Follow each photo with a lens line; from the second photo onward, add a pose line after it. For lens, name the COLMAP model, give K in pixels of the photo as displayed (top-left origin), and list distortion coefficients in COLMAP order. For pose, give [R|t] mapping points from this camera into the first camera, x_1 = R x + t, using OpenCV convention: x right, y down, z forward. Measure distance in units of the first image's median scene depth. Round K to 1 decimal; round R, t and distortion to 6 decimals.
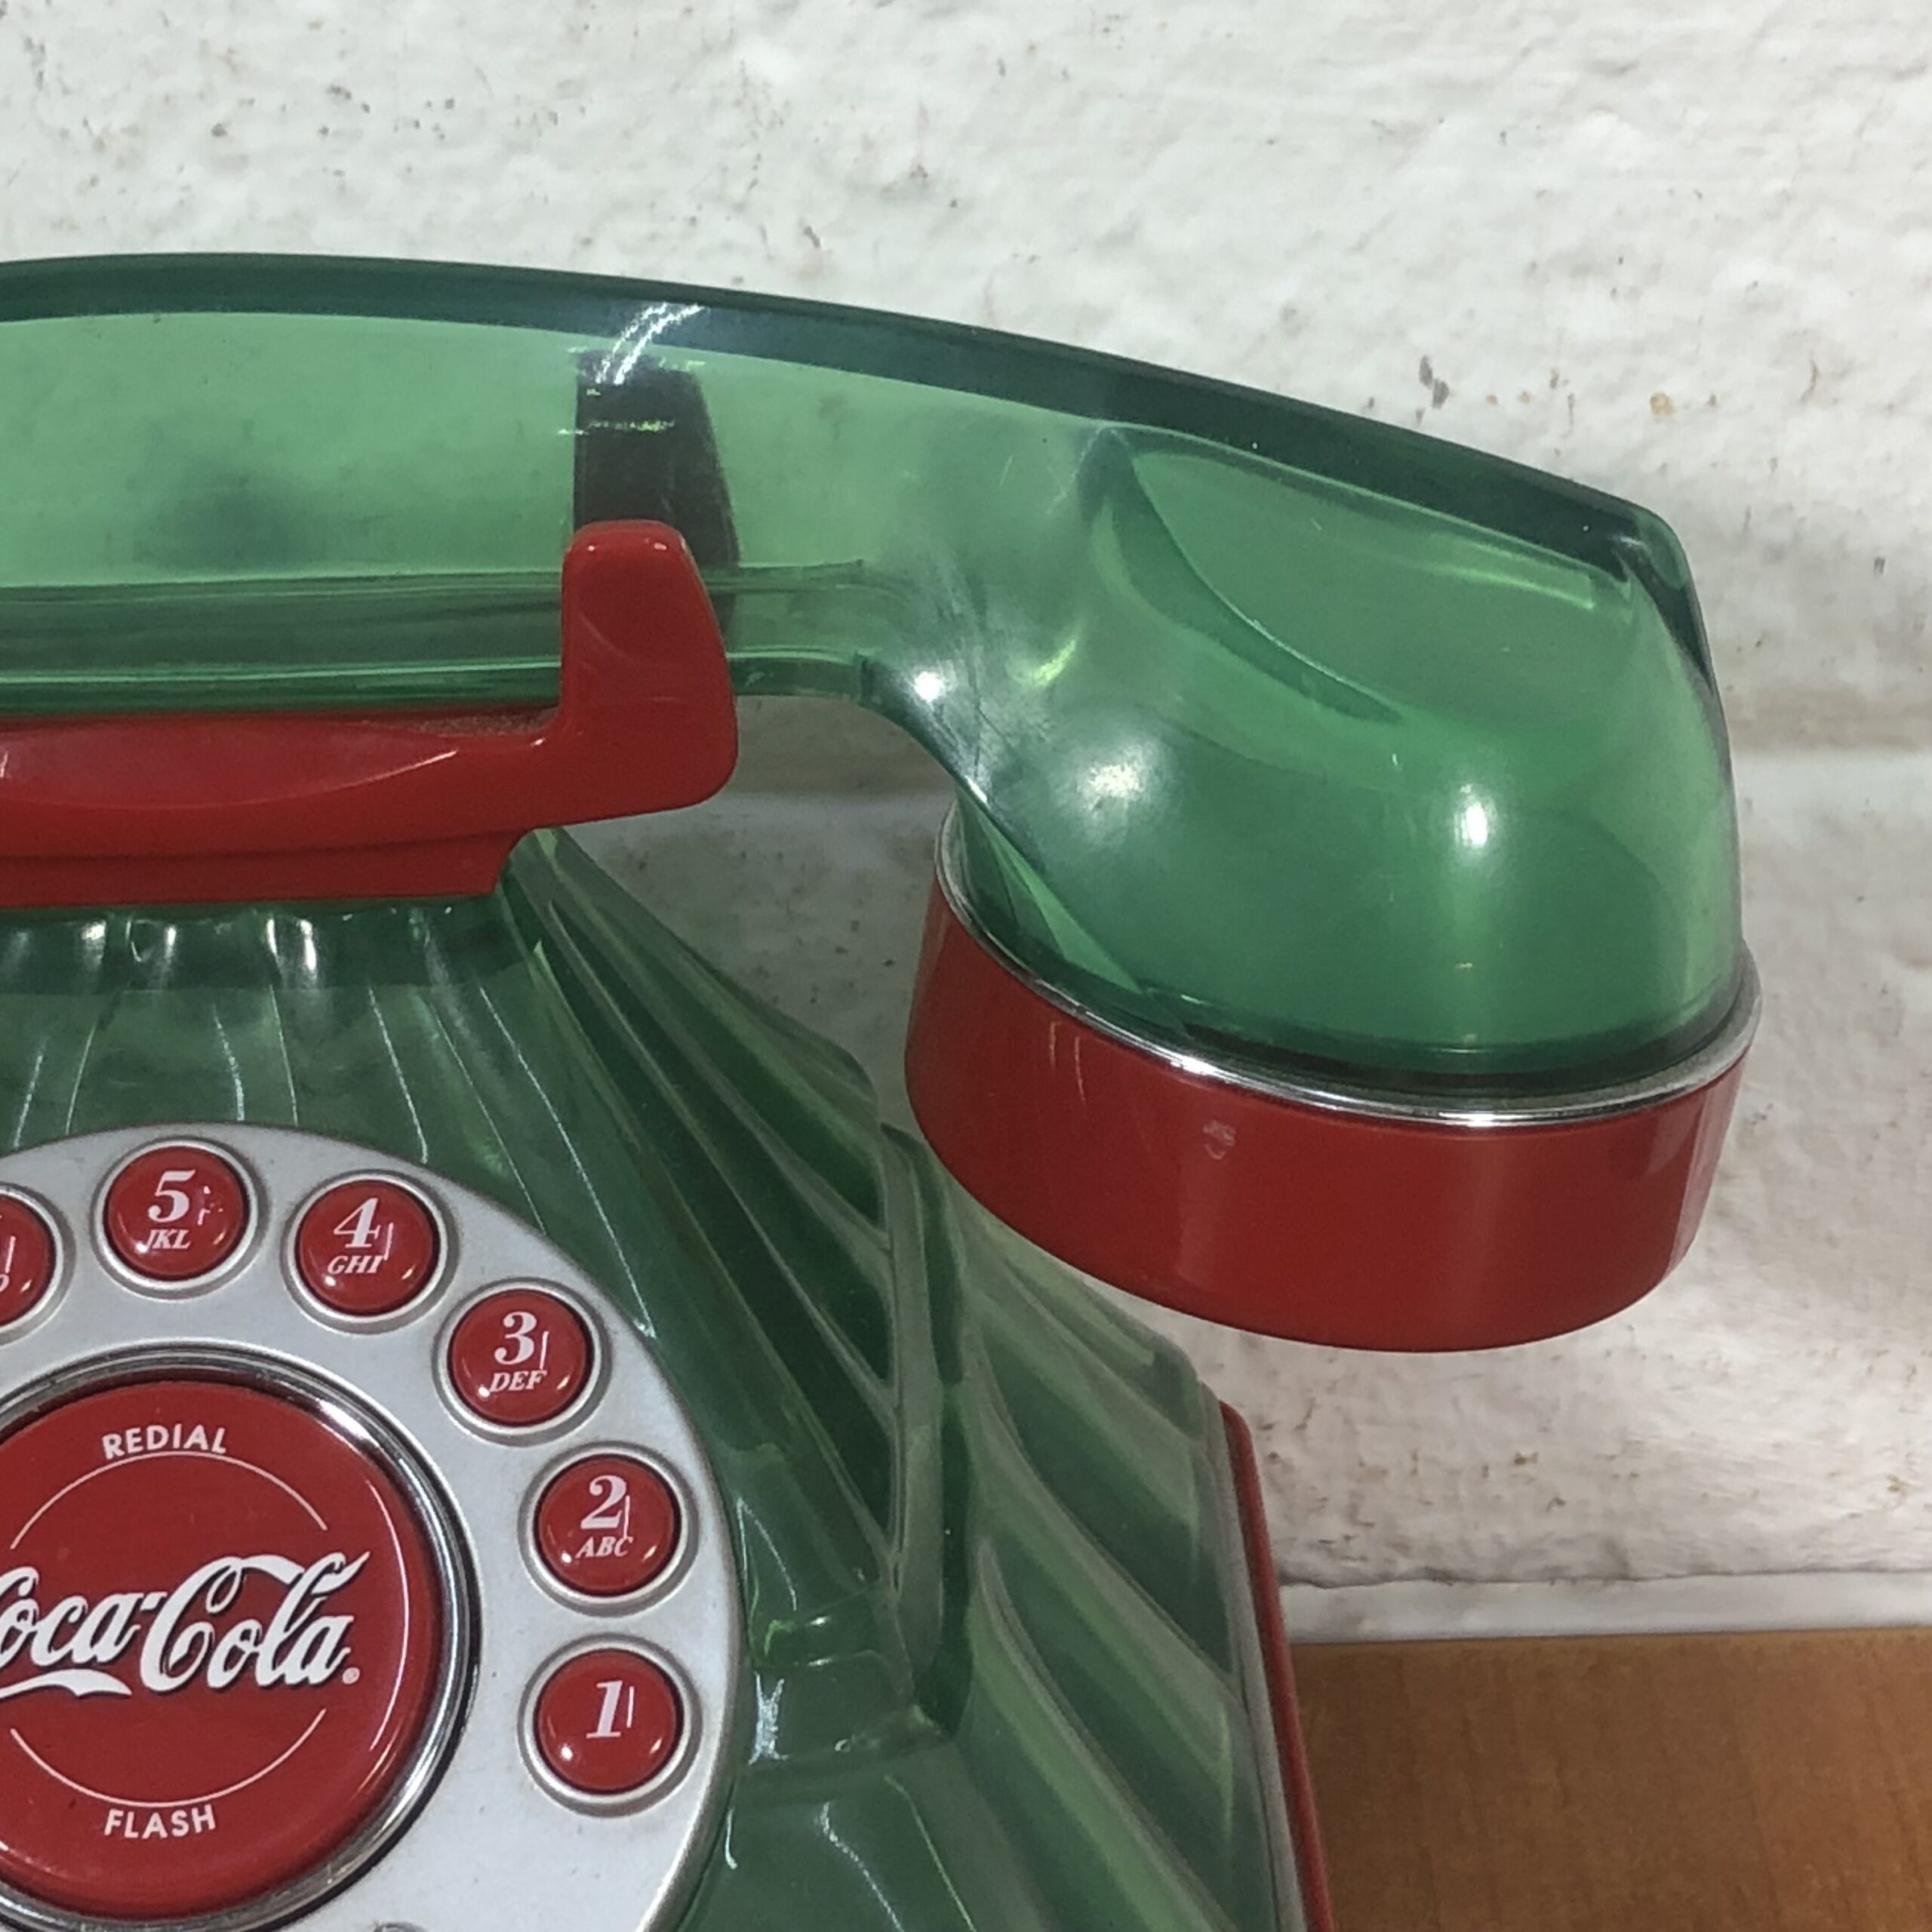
lens RADIAL K [[4897.2, 0, 1023.5], [0, 4897.2, 1006.1], [0, 0, 1]] dist [0.167585, 0.000000]
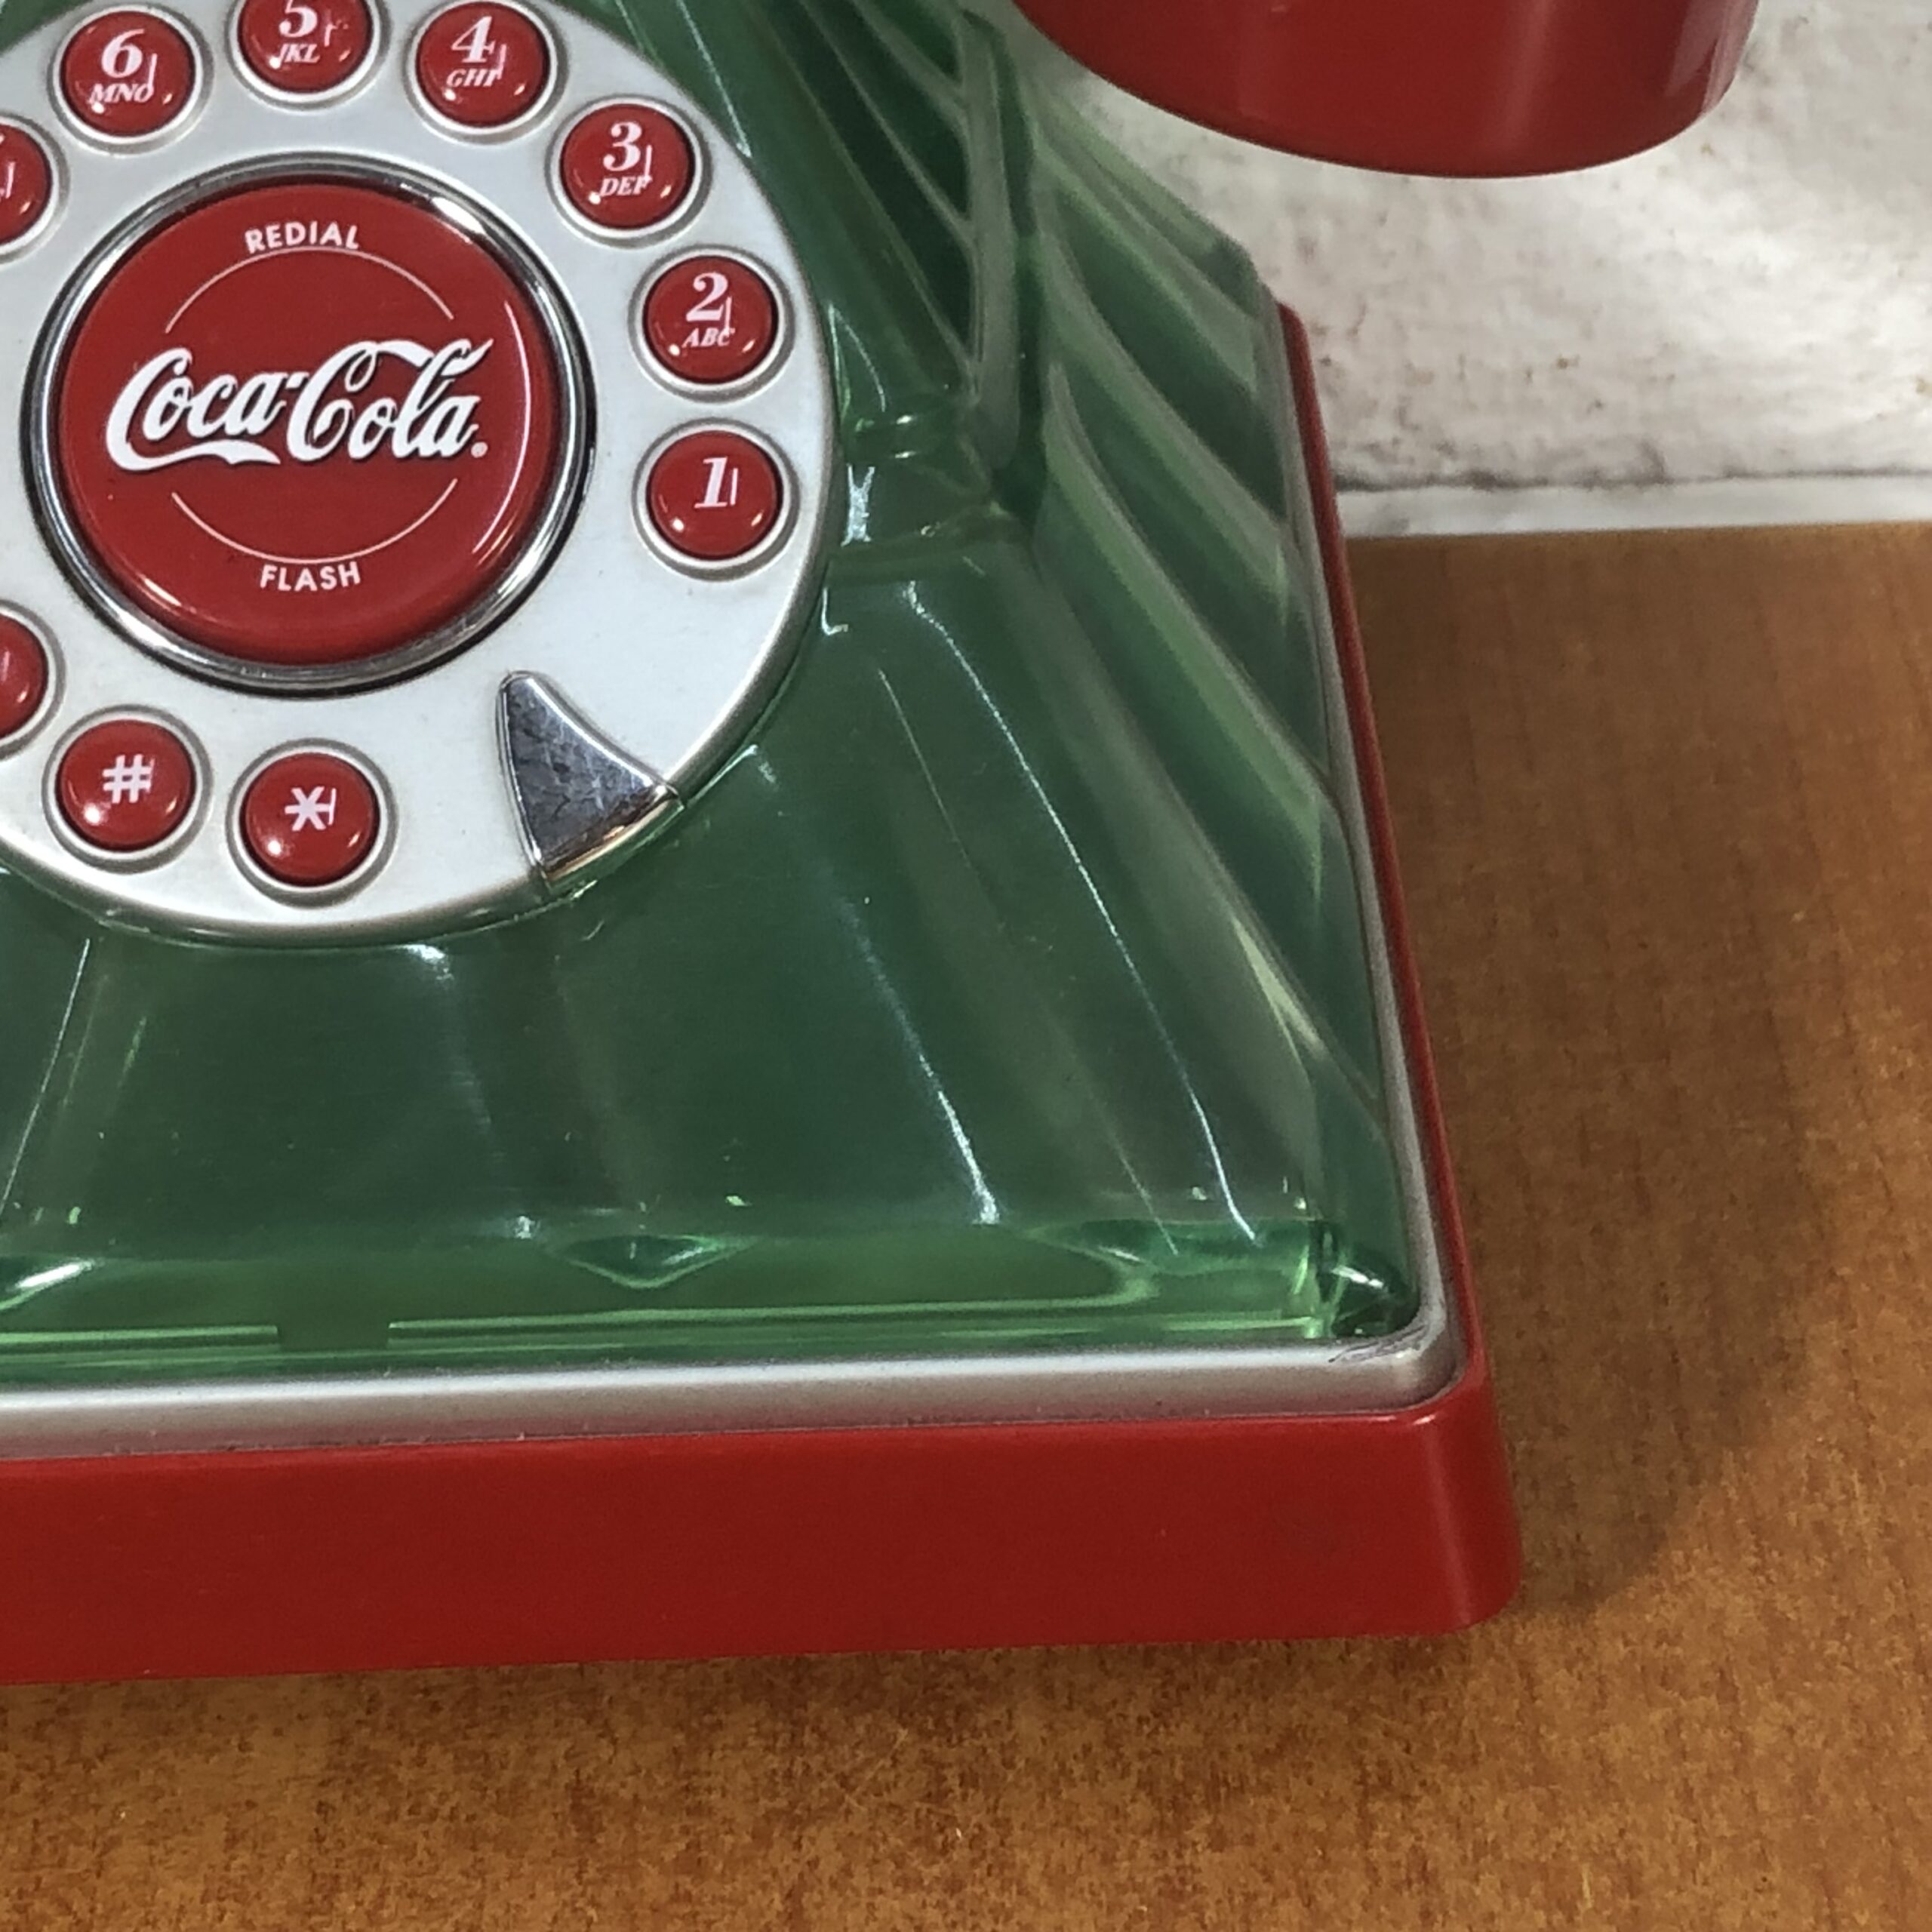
lens RADIAL K [[4897.2, 0, 935.5], [0, 4897.2, 898.5], [0, 0, 1]] dist [0.167585, 0.000000]
pose [[0.999612, 0.003104, -0.027684, -0.004682], [0.000844, 0.989945, 0.141447, 0.075772], [0.027844, -0.141415, 0.989559, -0.082702]]
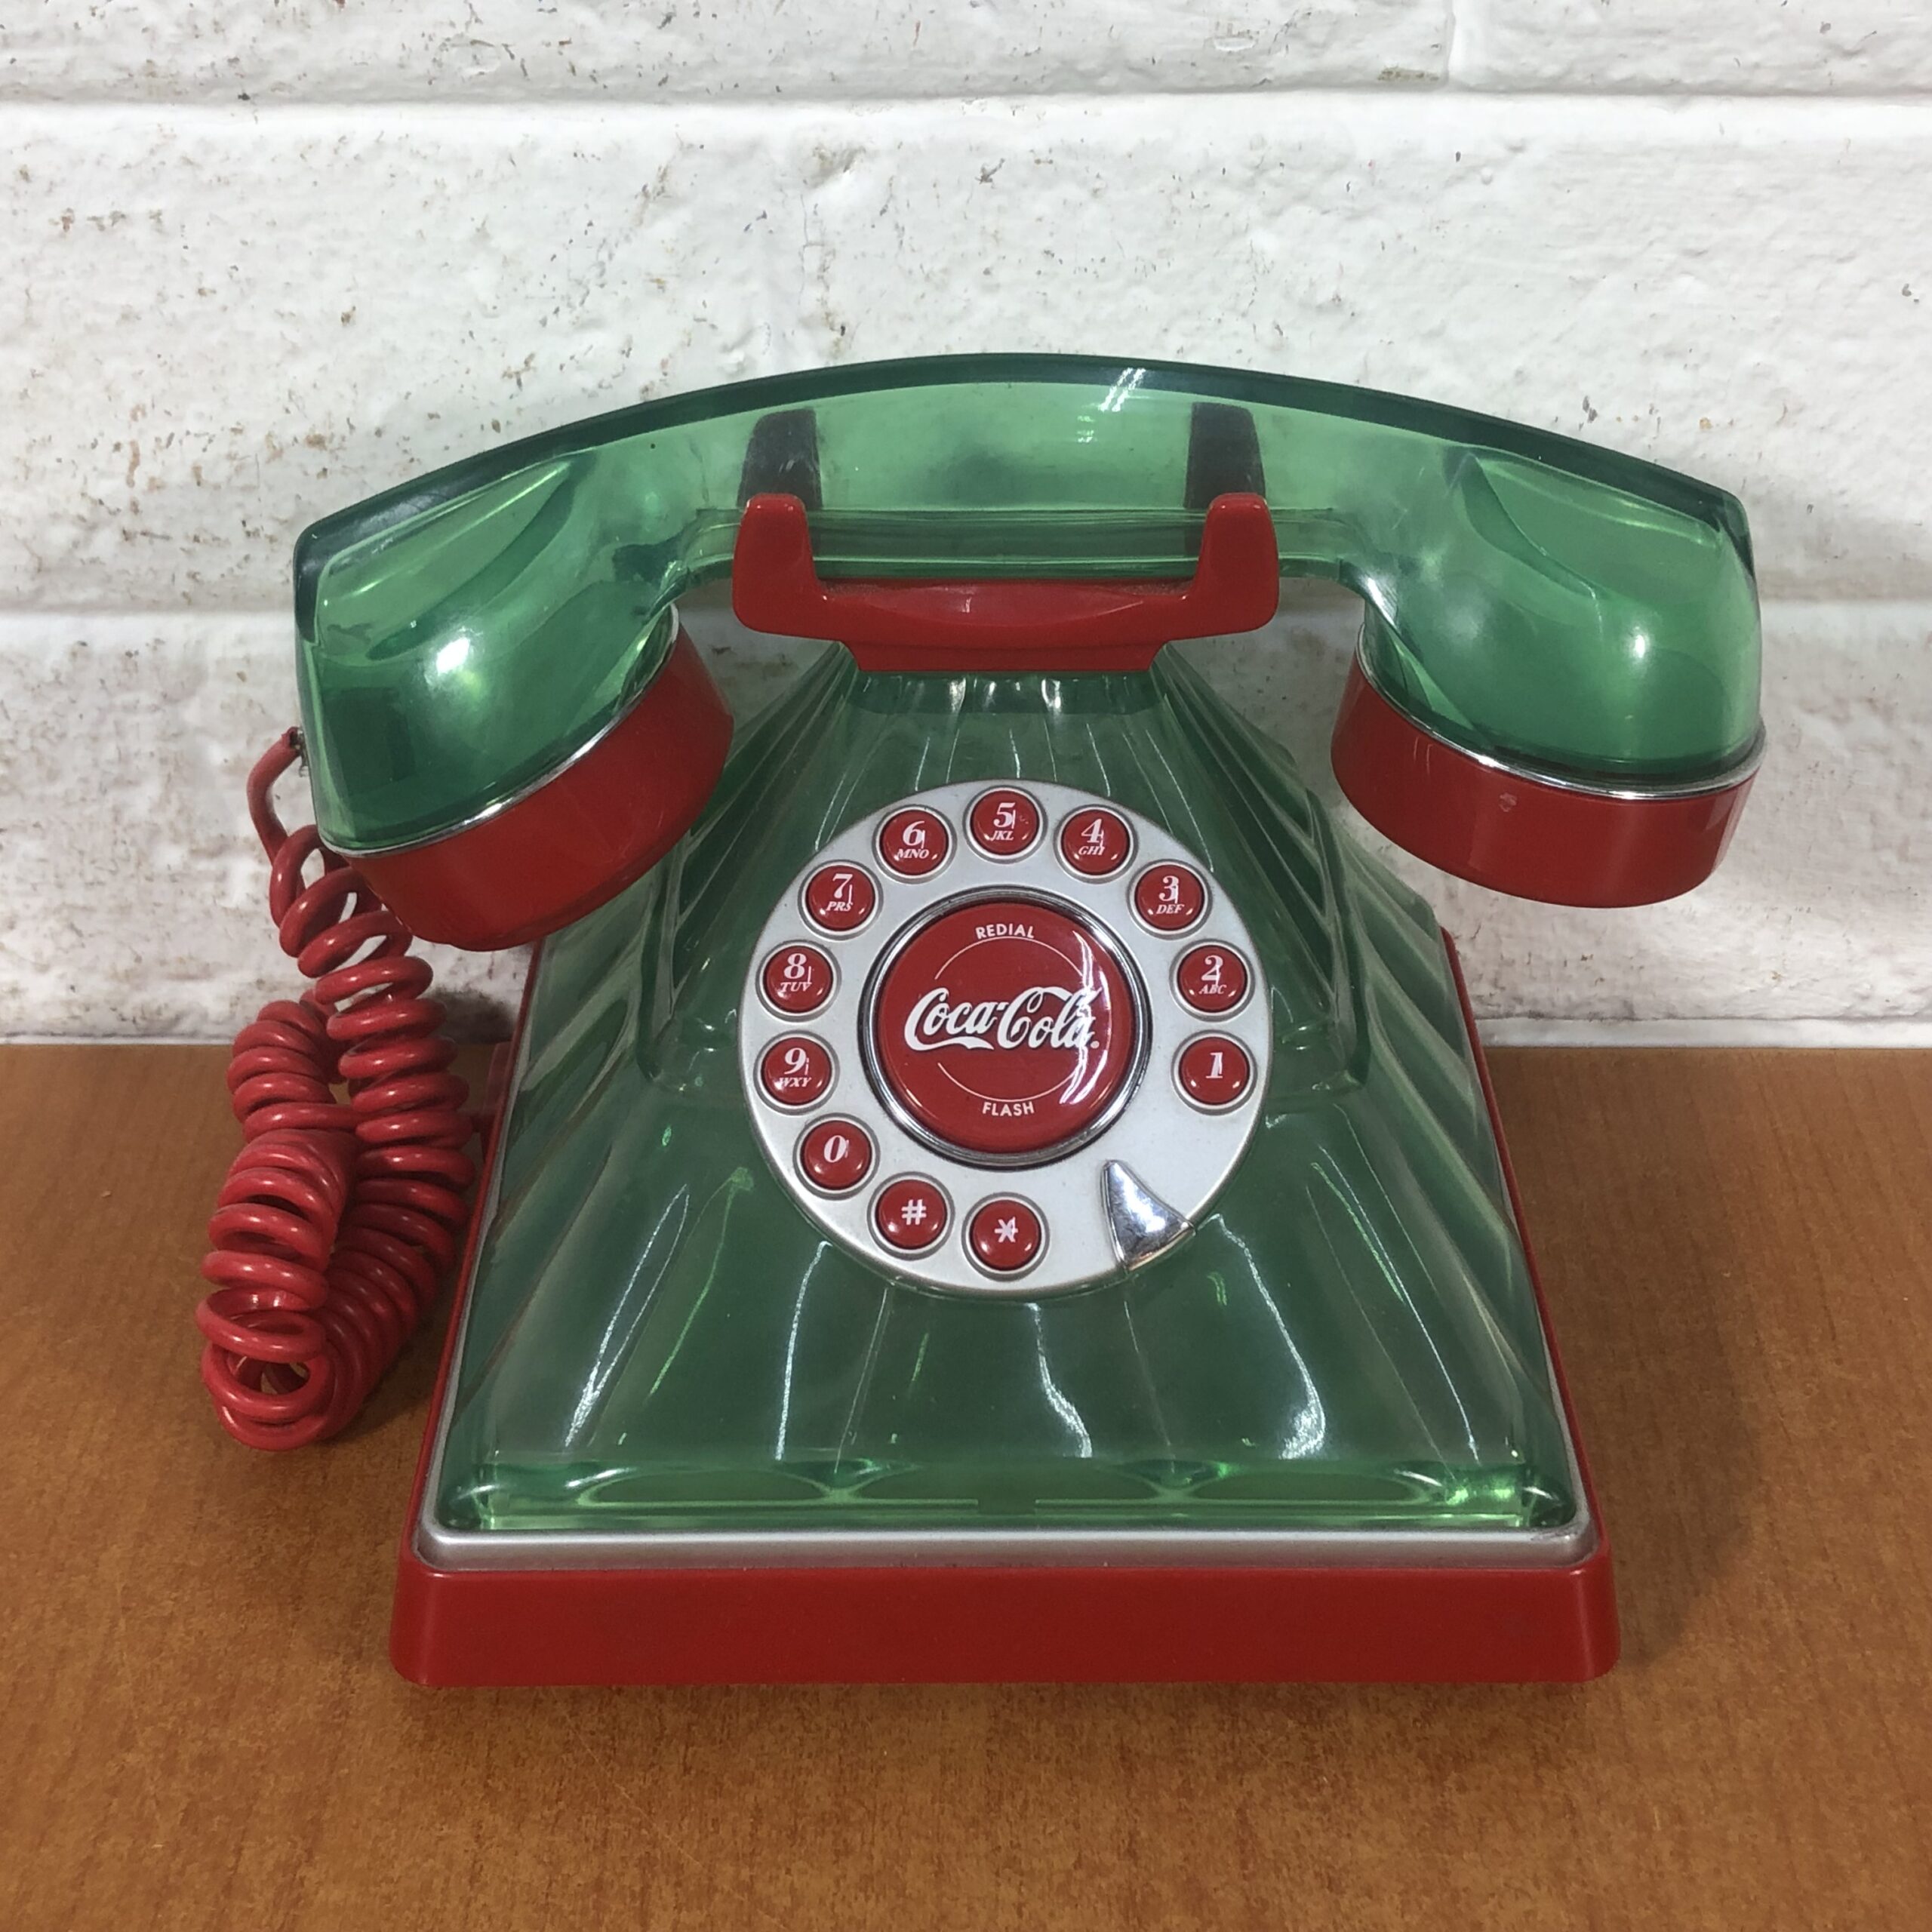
lens RADIAL K [[2947.1, 0, 993.6], [0, 2947.1, 936.8], [0, 0, 1]] dist [0.088807, 0.000000]
pose [[0.999193, 0.032606, -0.023448, -0.143031], [-0.030284, 0.995170, 0.093378, -0.025568], [0.026380, -0.092592, 0.995355, -0.241598]]
